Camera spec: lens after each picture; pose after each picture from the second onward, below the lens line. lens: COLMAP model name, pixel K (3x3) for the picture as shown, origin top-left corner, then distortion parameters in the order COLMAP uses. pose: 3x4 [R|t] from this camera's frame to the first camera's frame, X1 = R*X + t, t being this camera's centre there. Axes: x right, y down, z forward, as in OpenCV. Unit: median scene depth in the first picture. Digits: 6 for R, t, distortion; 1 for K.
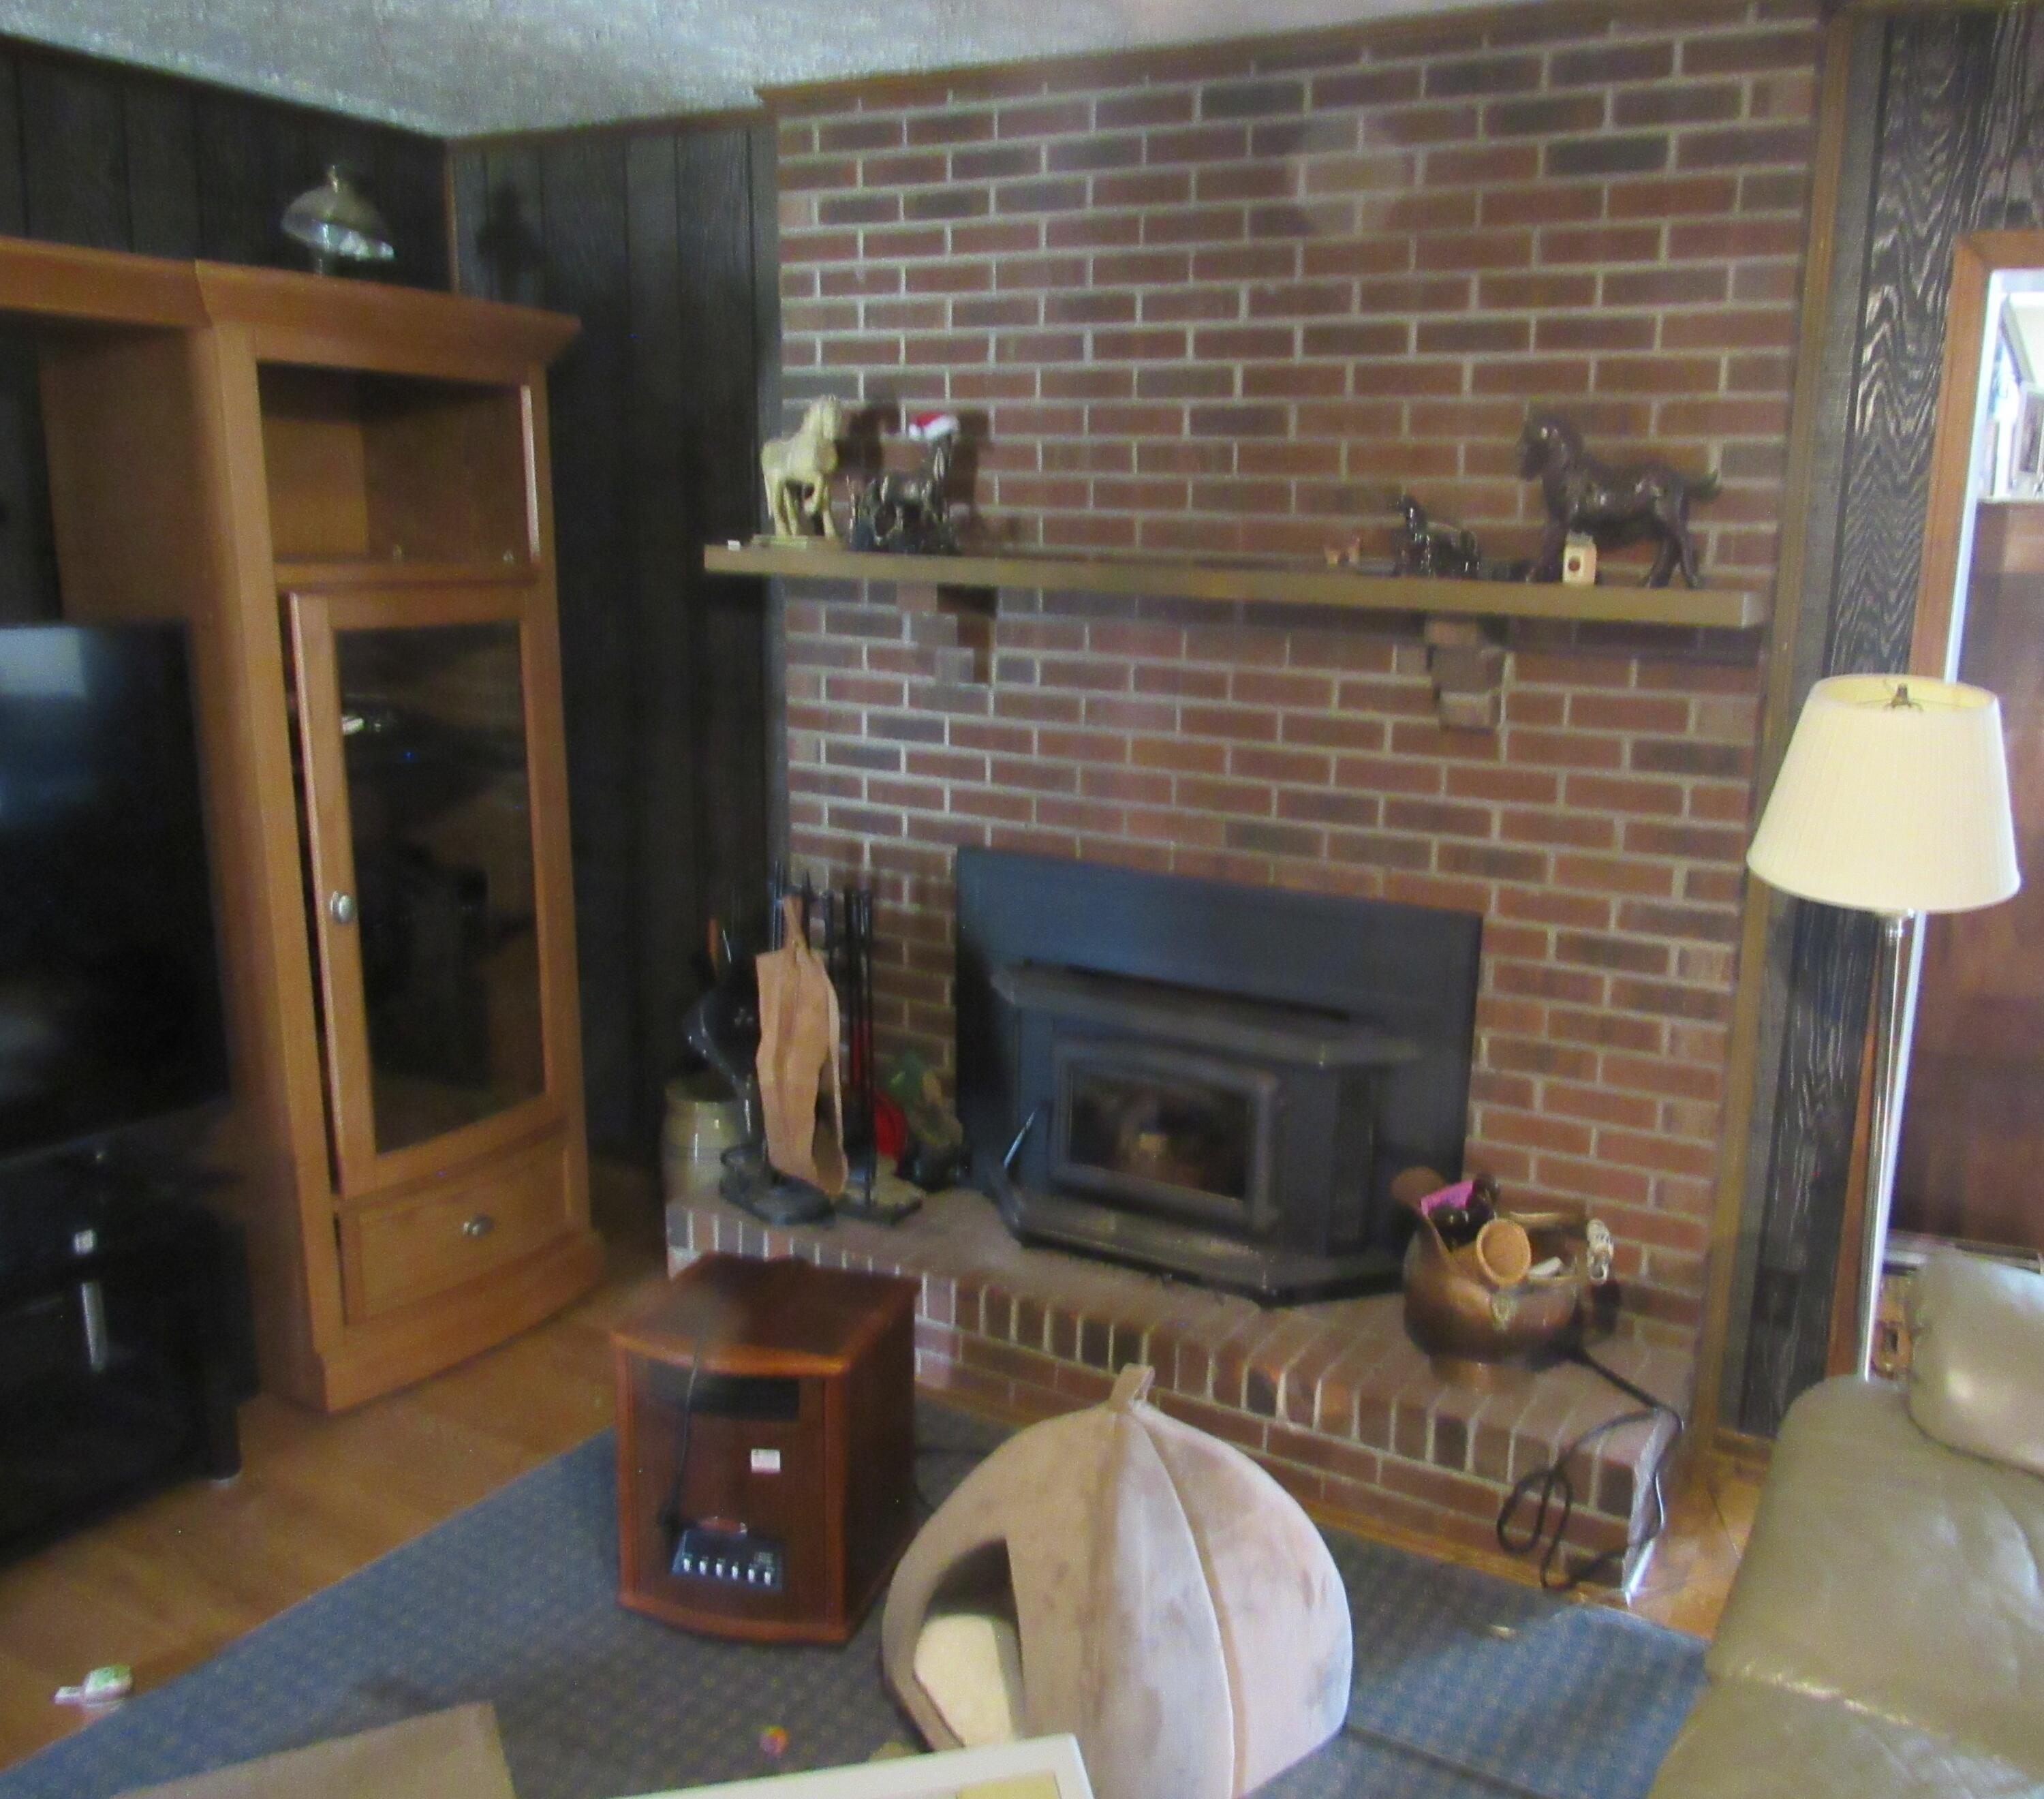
lens RADIAL K [[1731.3, 0, 1124.3], [0, 1731.3, 863.8], [0, 0, 1]] dist [-0.001736, -0.001237]
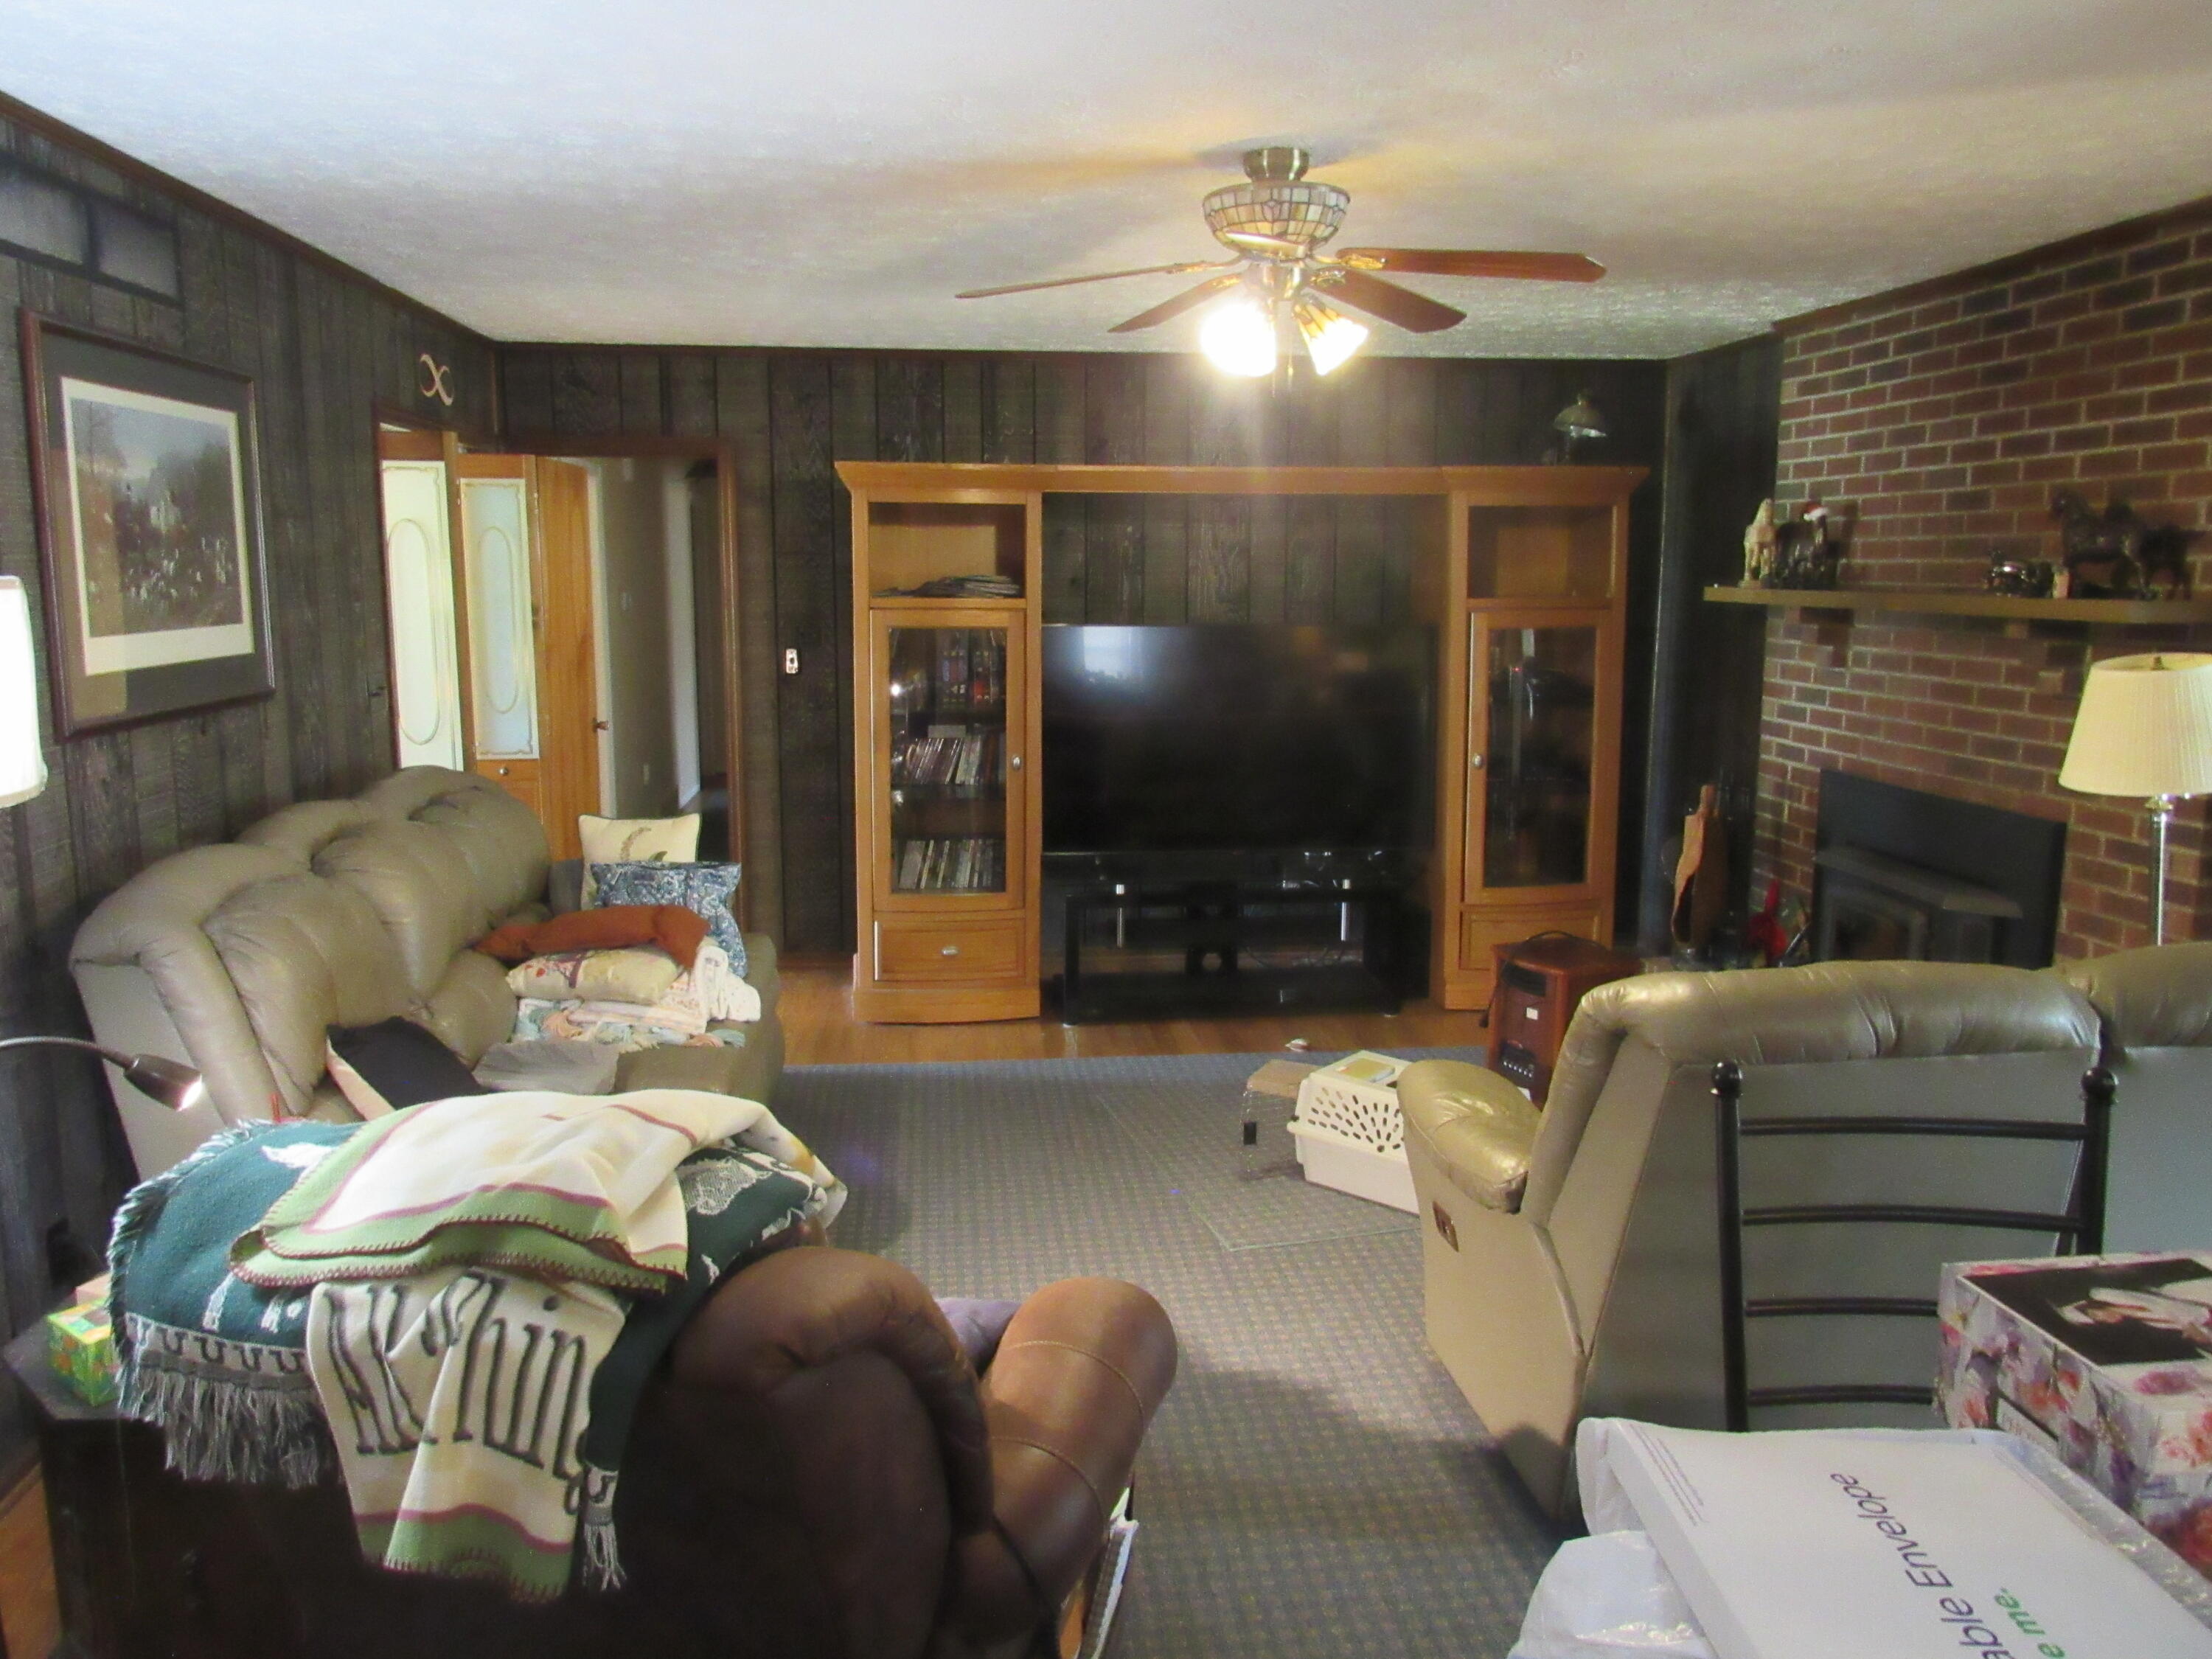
lens RADIAL K [[1584.2, 0, 1103.5], [0, 1584.2, 824.8], [0, 0, 1]] dist [-0.010439, -0.001739]
pose [[0.559375, 0.102795, -0.822516, 0.780494], [-0.140936, 0.989627, 0.027832, 0.099963], [0.816845, 0.100354, 0.568060, -0.399960]]
